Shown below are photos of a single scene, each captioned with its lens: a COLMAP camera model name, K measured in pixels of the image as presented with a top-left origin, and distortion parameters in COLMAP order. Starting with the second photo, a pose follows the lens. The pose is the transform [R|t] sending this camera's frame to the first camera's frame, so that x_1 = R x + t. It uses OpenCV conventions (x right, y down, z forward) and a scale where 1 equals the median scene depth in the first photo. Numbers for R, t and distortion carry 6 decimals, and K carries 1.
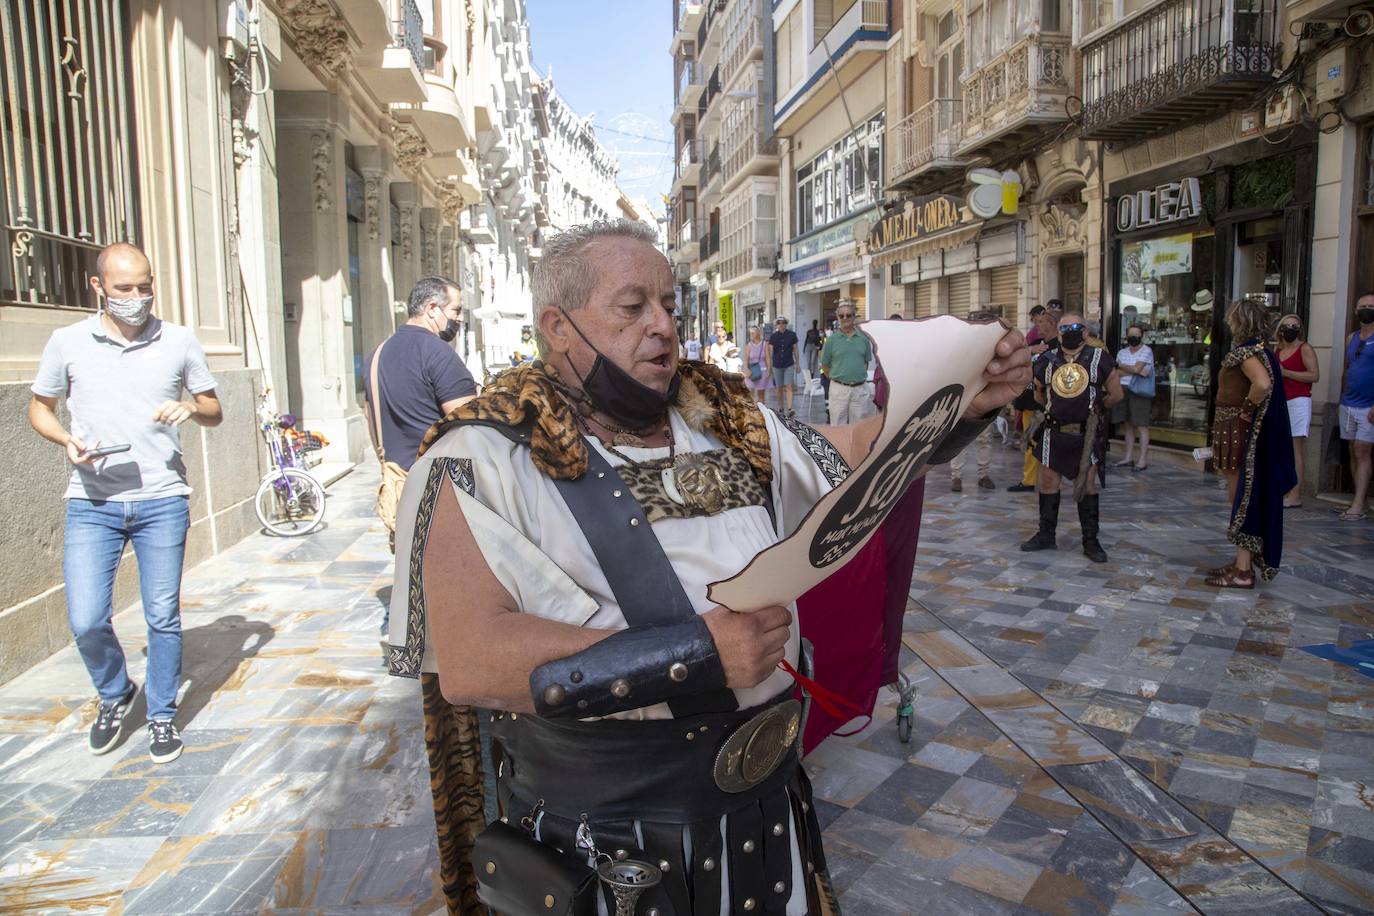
lens RADIAL K [[1007.0, 0, 689.1], [0, 1007.0, 473.9], [0, 0, 1]] dist [-0.128946, 0.087413]
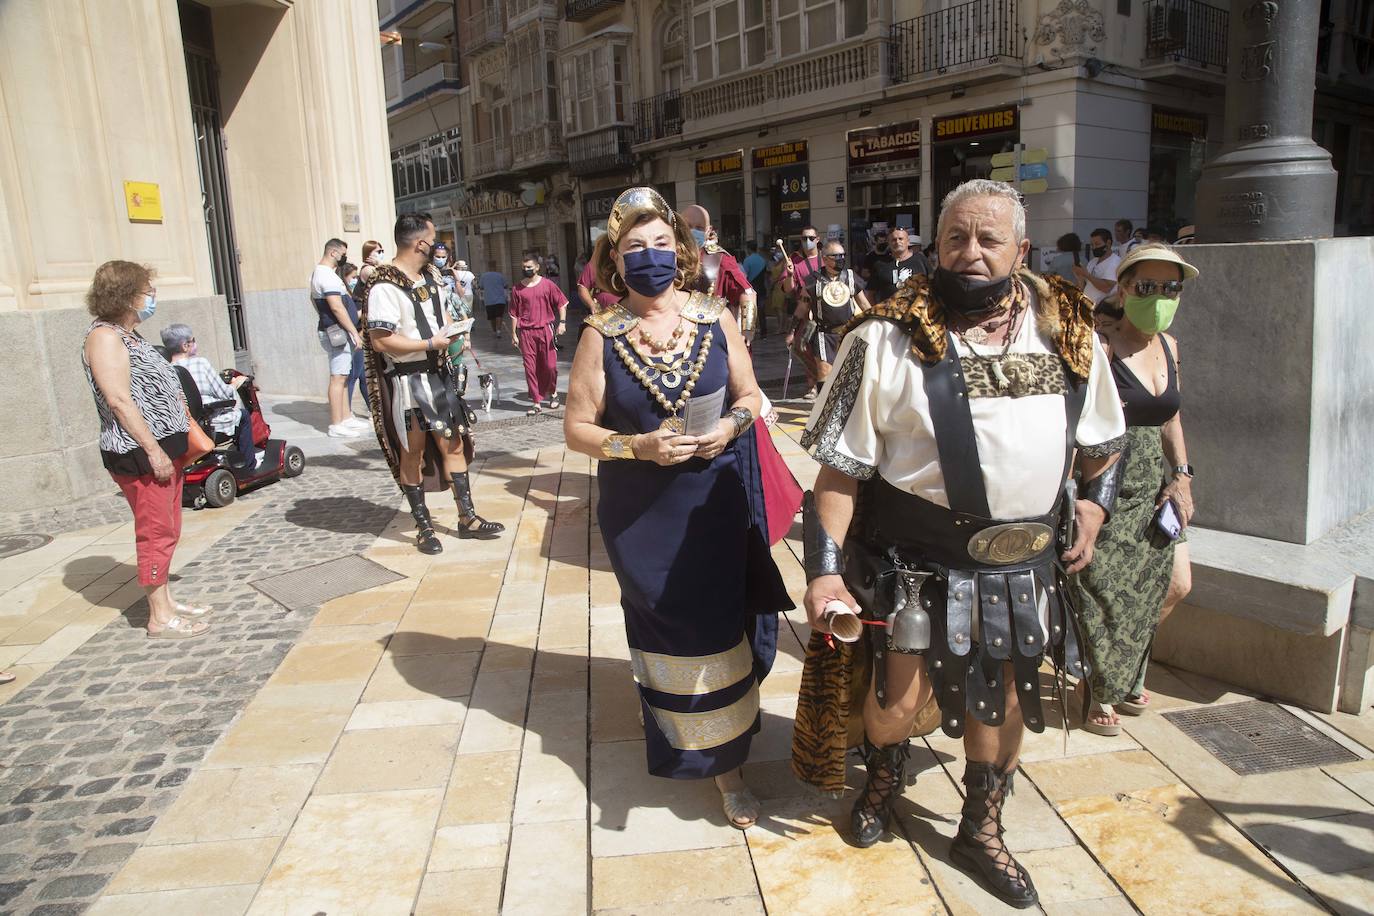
lens RADIAL K [[1007.0, 0, 689.1], [0, 1007.0, 473.9], [0, 0, 1]] dist [-0.128946, 0.087413]
pose [[0.893310, -0.119048, 0.433388, -0.449405], [0.086707, 0.991816, 0.093720, 0.162028], [-0.440998, -0.046143, 0.896321, -1.262346]]
